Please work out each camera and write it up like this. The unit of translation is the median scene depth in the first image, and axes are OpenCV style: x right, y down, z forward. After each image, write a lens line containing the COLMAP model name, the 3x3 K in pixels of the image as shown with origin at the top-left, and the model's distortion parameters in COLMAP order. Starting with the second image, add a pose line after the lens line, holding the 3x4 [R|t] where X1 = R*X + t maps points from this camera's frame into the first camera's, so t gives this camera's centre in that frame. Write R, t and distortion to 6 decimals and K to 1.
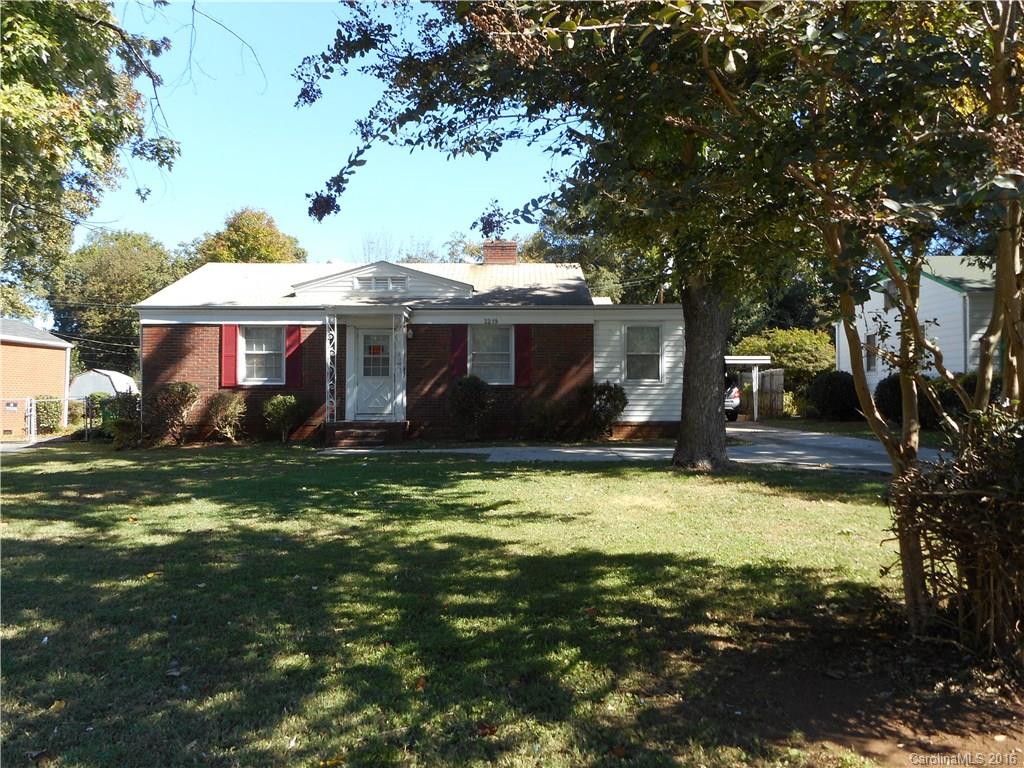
lens RADIAL K [[752.3, 0, 512.0], [0, 752.3, 384.0], [0, 0, 1]] dist [0.049986, -0.000017]
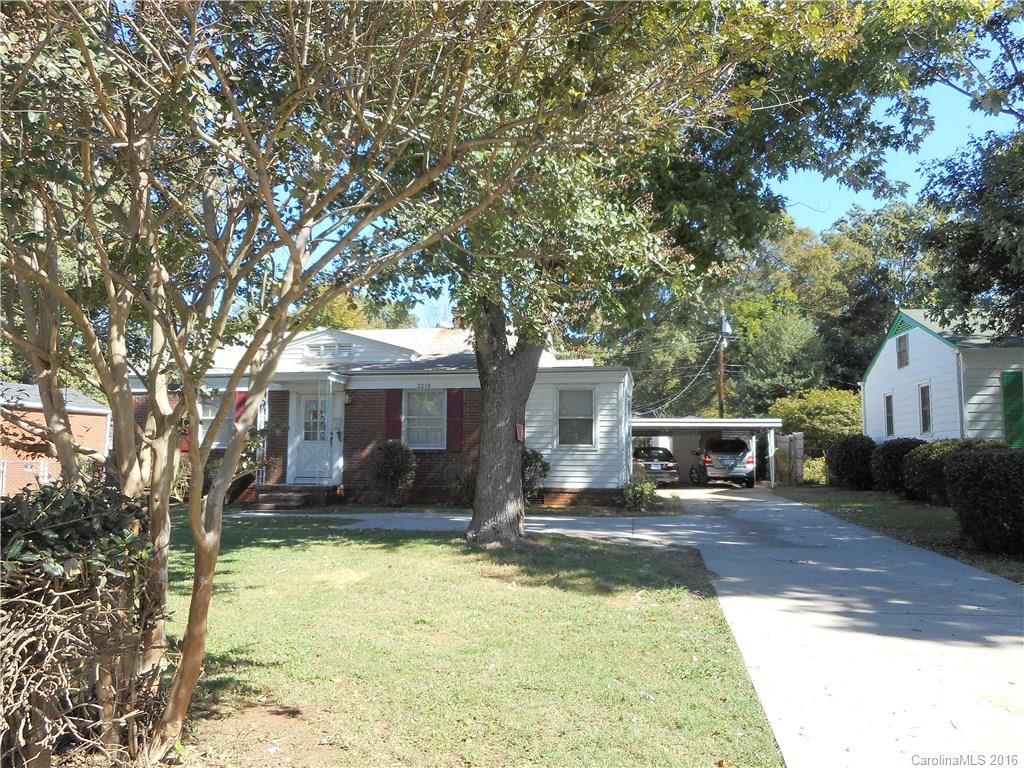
lens RADIAL K [[752.3, 0, 512.0], [0, 752.3, 384.0], [0, 0, 1]] dist [0.049986, -0.000017]
pose [[0.984602, -0.010325, -0.174503, 0.259501], [-0.003621, 0.996836, -0.079408, -0.006402], [0.174771, 0.078817, 0.981449, 0.034044]]
